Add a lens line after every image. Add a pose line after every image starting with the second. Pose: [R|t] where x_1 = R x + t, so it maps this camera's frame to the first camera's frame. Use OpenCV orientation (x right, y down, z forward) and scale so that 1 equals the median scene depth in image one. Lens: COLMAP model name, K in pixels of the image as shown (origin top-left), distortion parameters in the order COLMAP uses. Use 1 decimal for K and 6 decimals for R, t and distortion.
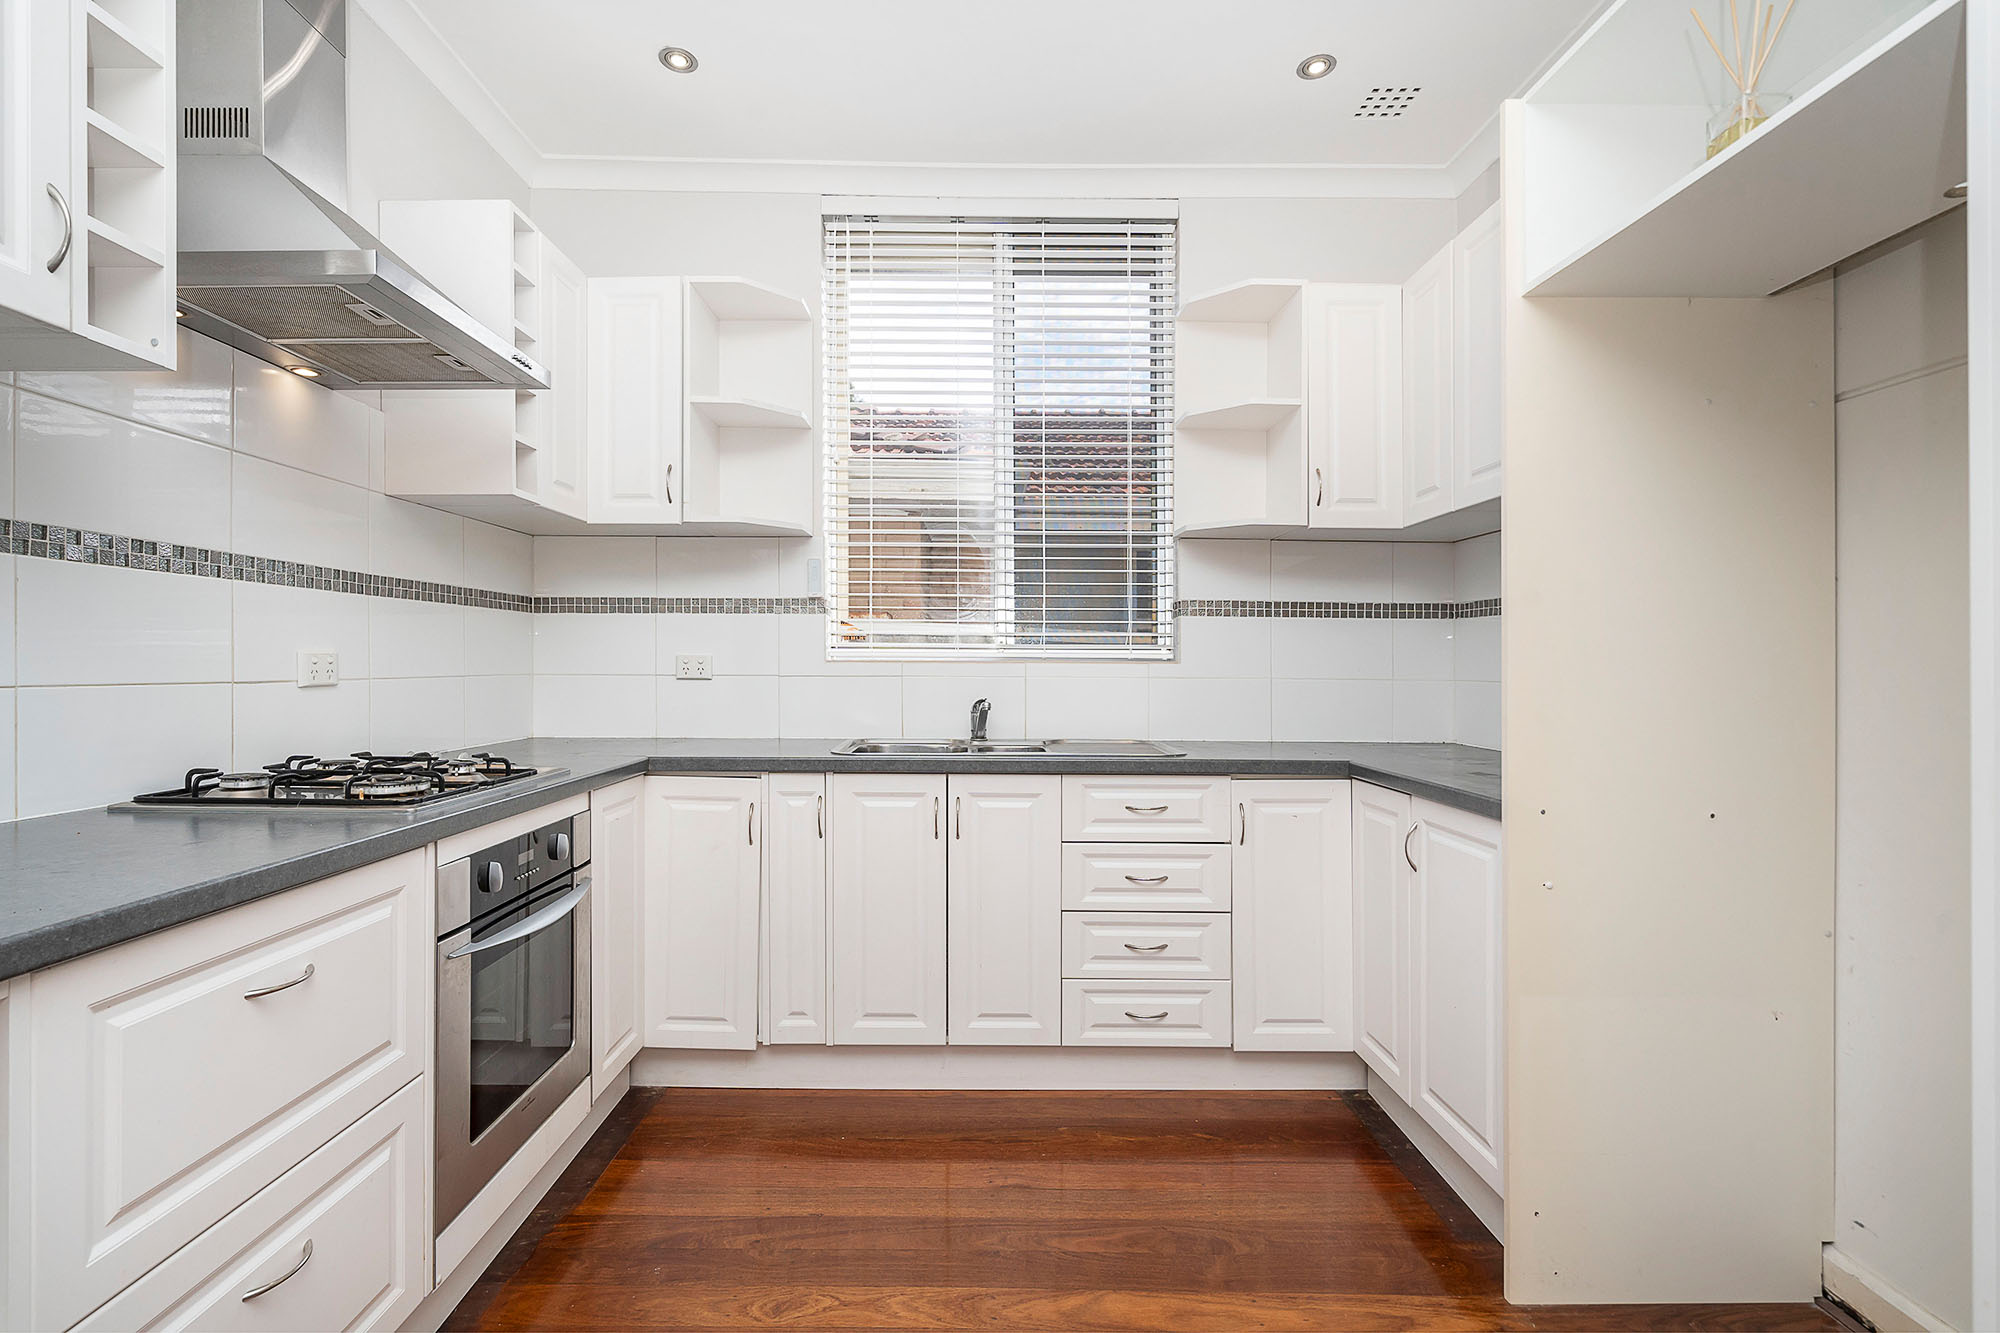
lens RADIAL K [[908.4, 0, 999.3], [0, 908.4, 654.7], [0, 0, 1]] dist [0.000521, 0.000393]
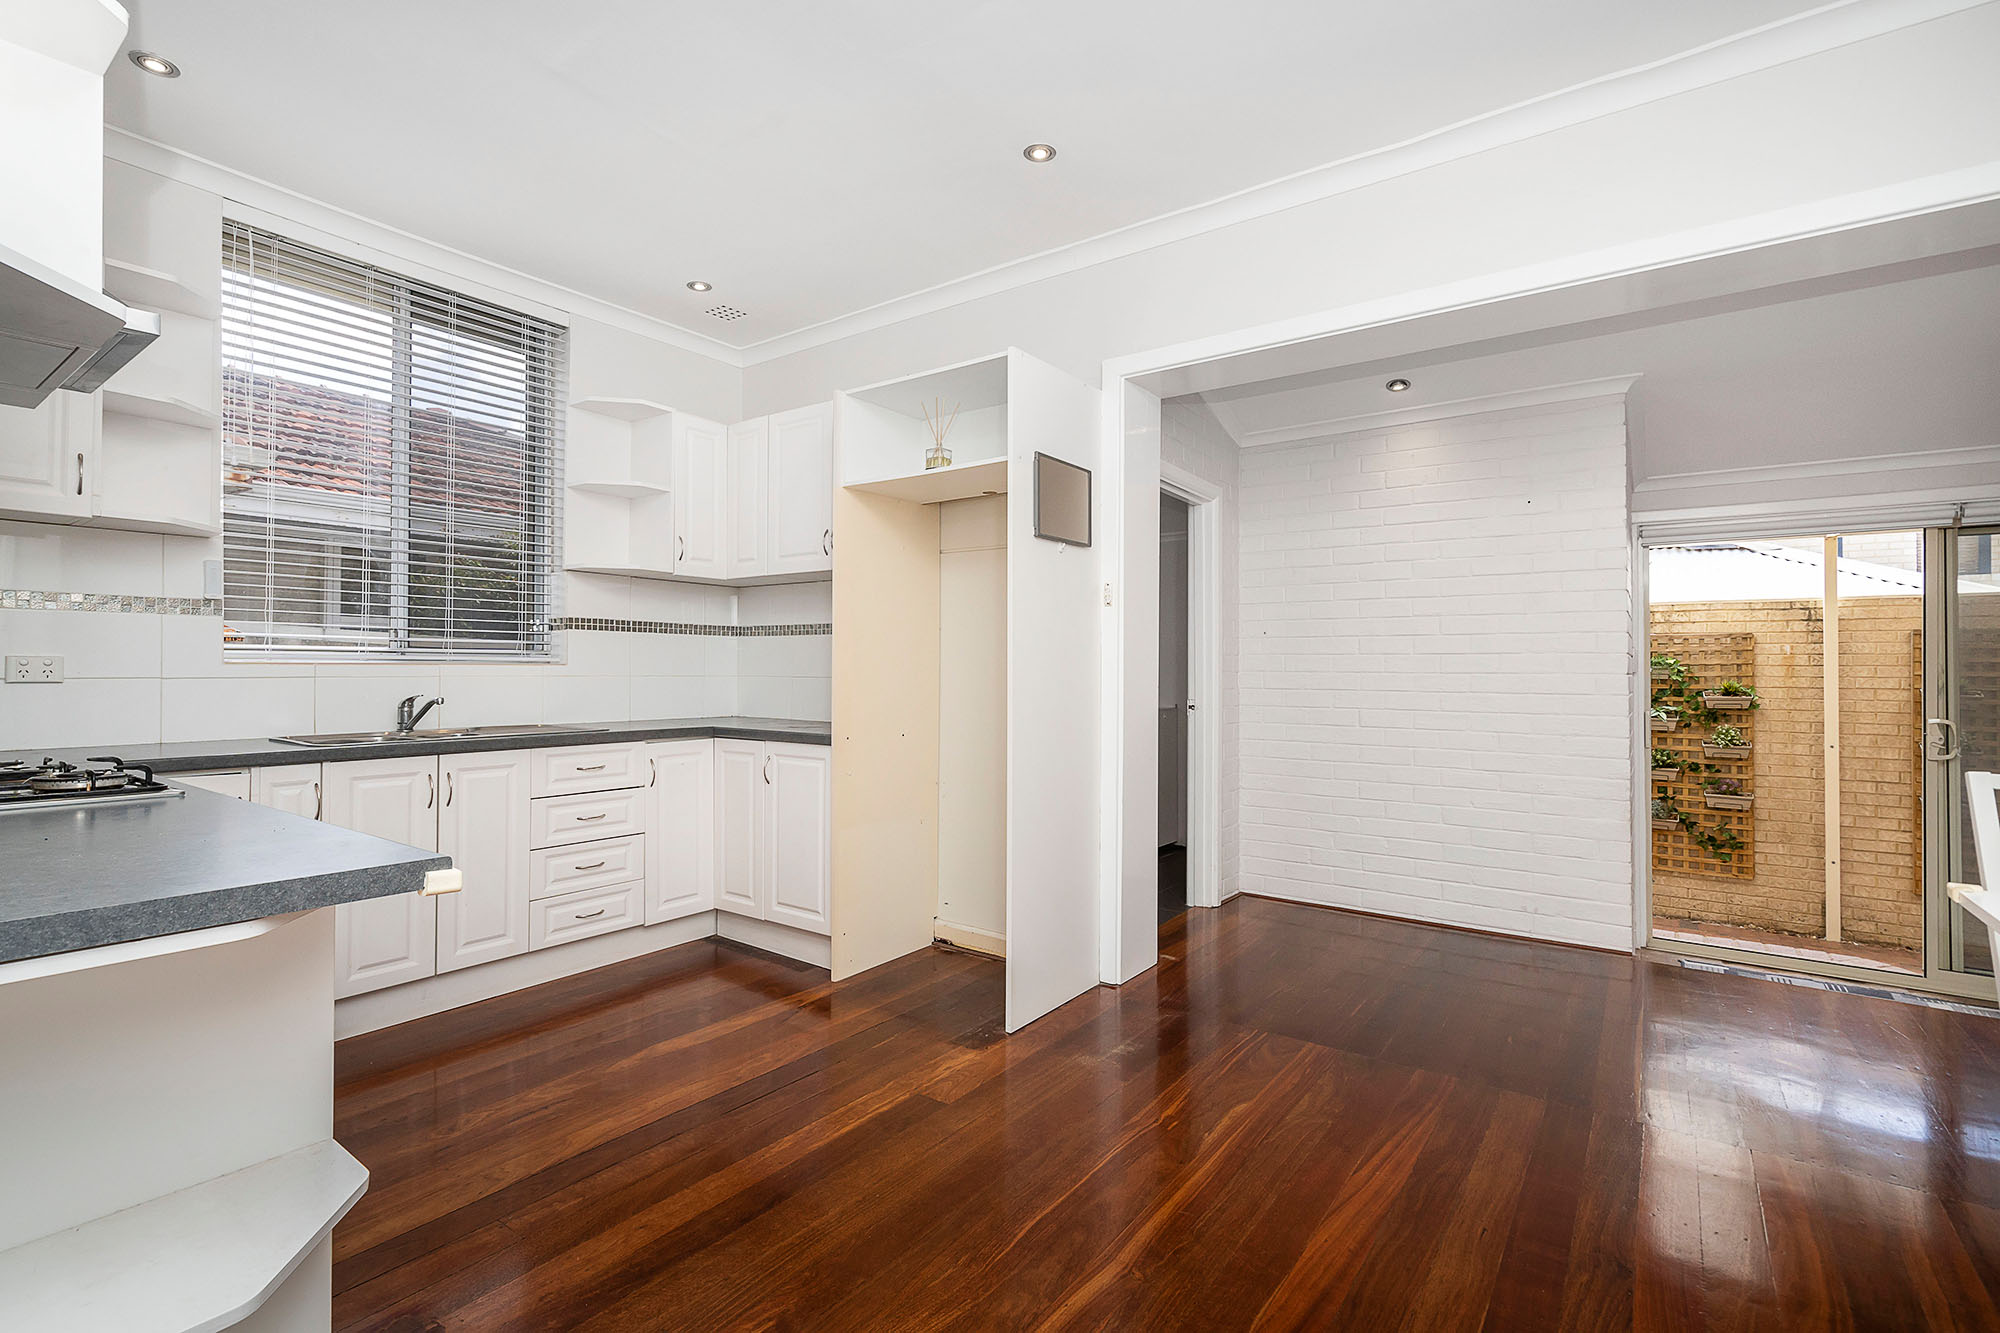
lens RADIAL K [[922.1, 0, 968.8], [0, 922.1, 674.5], [0, 0, 1]] dist [-0.003755, -0.000456]
pose [[0.608395, -0.006141, 0.793611, -0.571978], [-0.008958, 0.999853, 0.014604, -0.002985], [-0.793584, -0.015994, 0.608250, -0.311403]]
